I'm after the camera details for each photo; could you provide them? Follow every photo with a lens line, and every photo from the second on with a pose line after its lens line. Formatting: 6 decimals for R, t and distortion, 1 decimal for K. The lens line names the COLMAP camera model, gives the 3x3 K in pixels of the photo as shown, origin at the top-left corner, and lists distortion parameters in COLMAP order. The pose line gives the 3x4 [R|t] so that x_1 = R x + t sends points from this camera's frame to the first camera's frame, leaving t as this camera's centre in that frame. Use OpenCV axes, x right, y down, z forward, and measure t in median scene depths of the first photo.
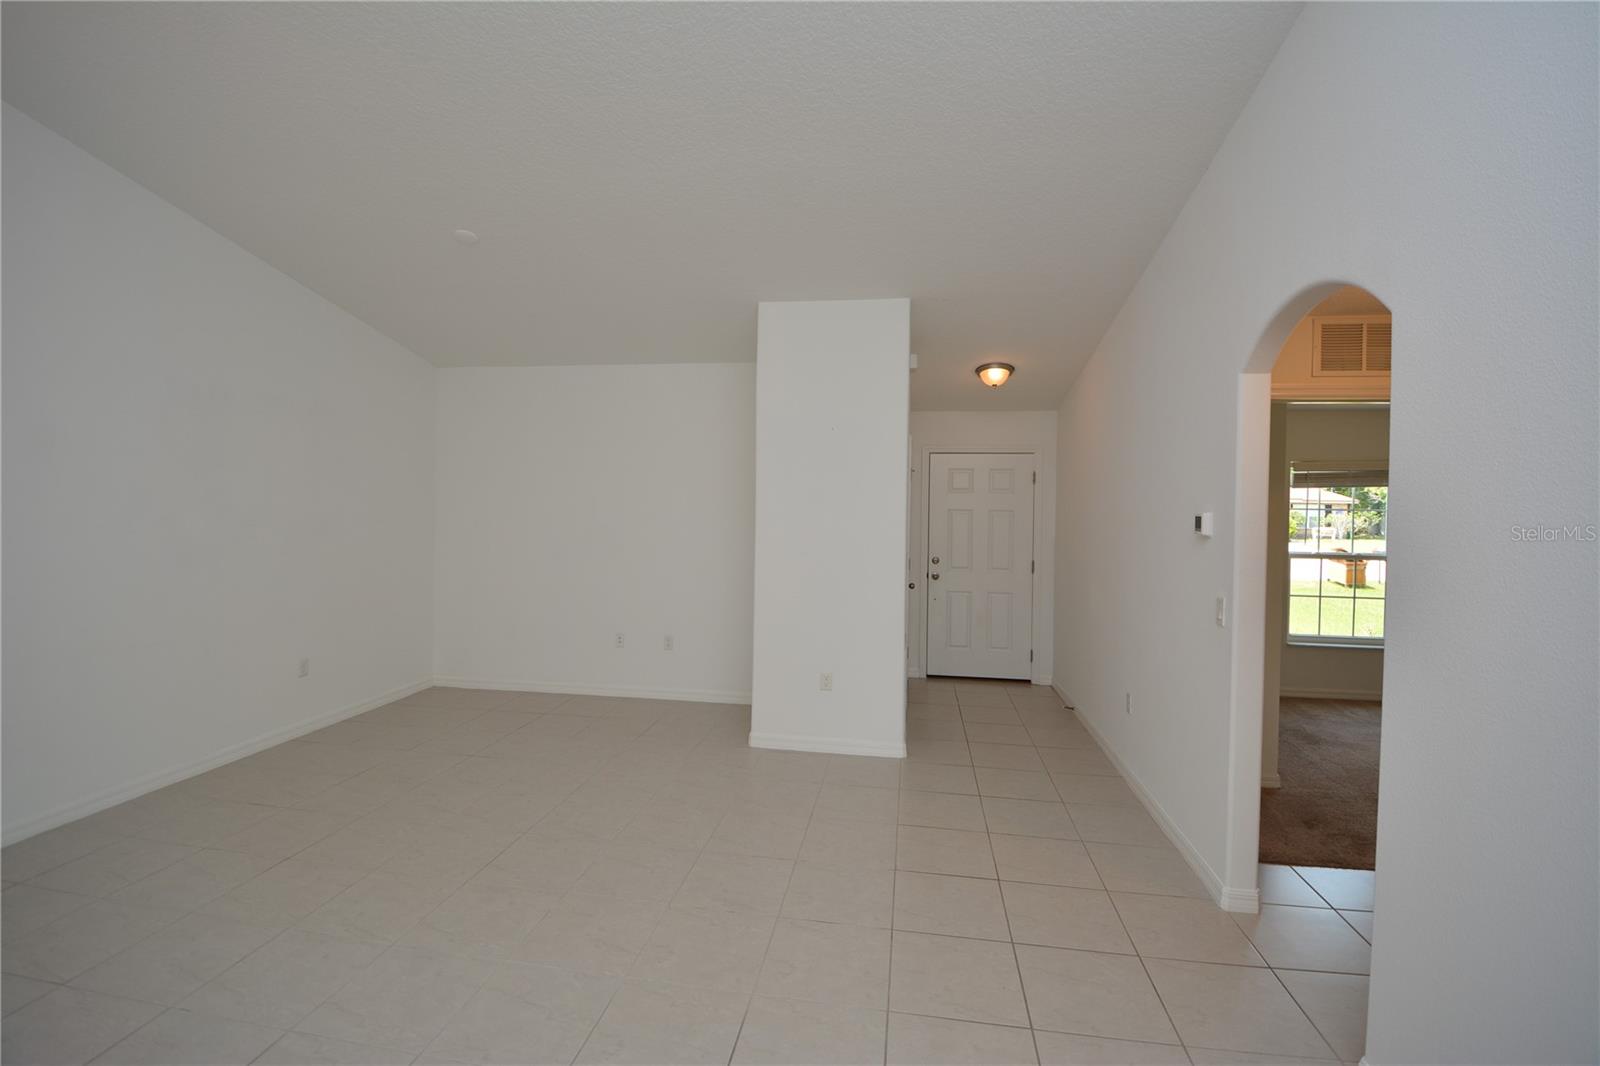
lens RADIAL K [[706.0, 0, 801.6], [0, 706.0, 517.8], [0, 0, 1]] dist [-0.008460, -0.009249]
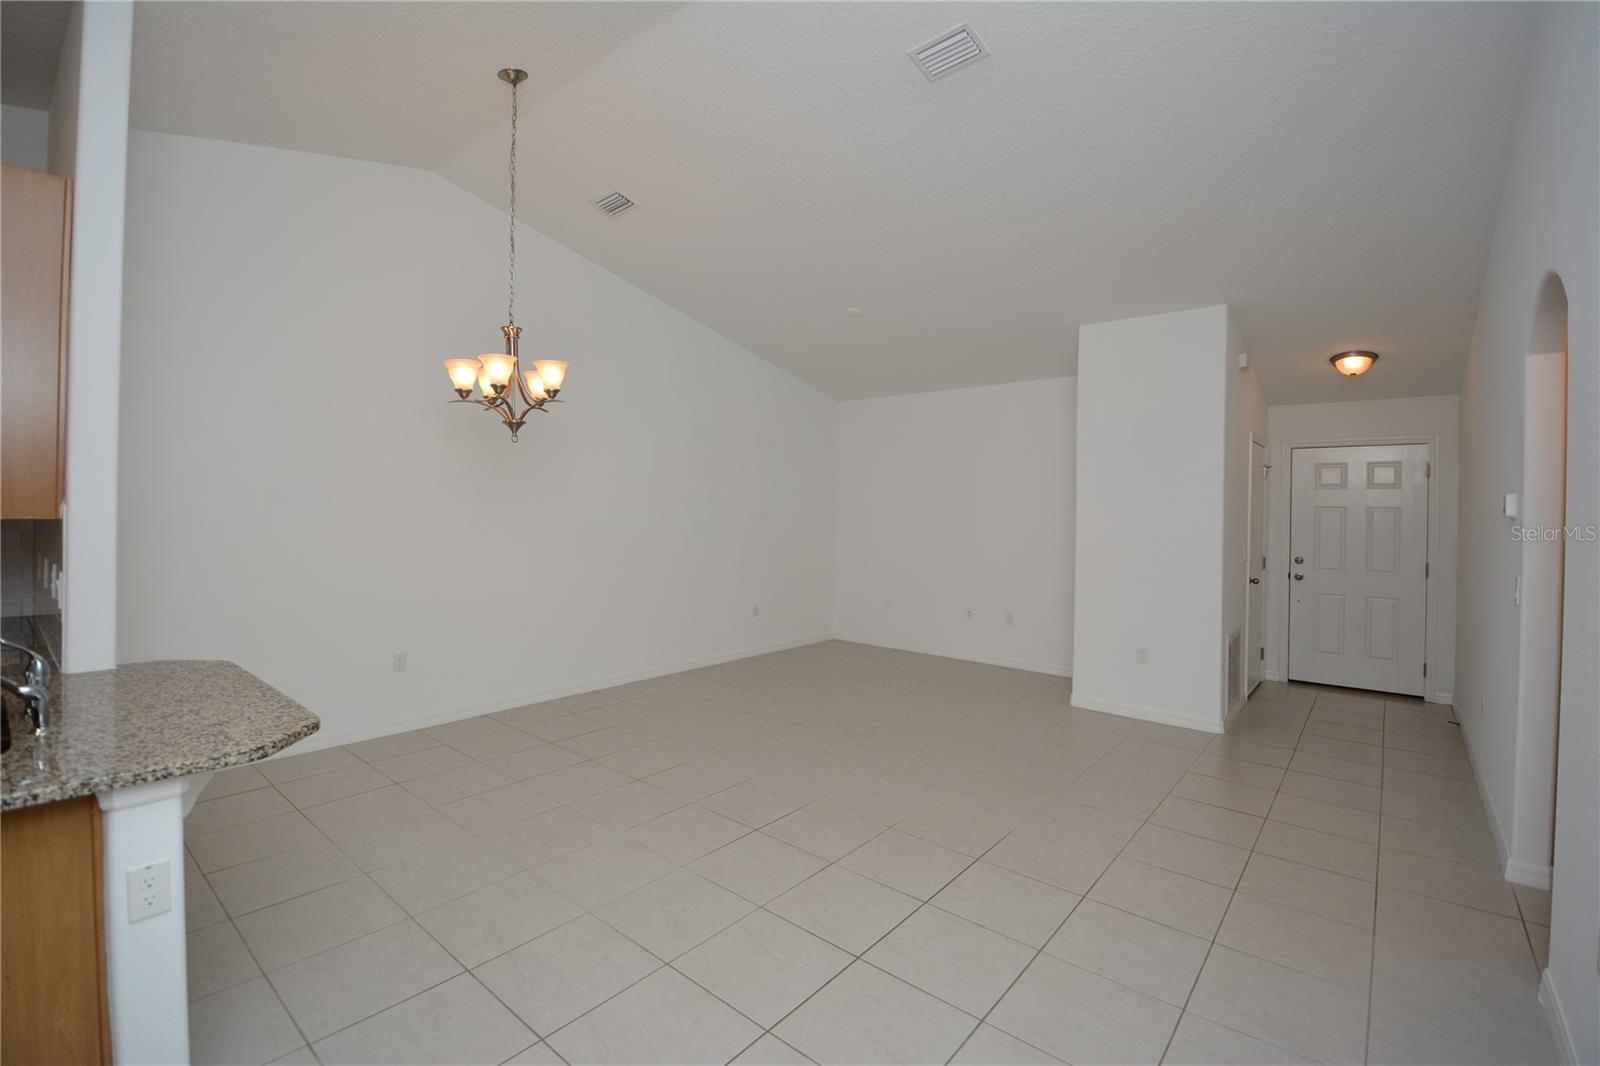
lens RADIAL K [[706.0, 0, 800.1], [0, 706.0, 518.7], [0, 0, 1]] dist [-0.008460, -0.009249]
pose [[0.858844, 0.006184, -0.512199, 0.111839], [-0.013857, 0.999842, -0.011164, 0.028293], [0.512049, 0.016686, 0.858794, -0.190930]]
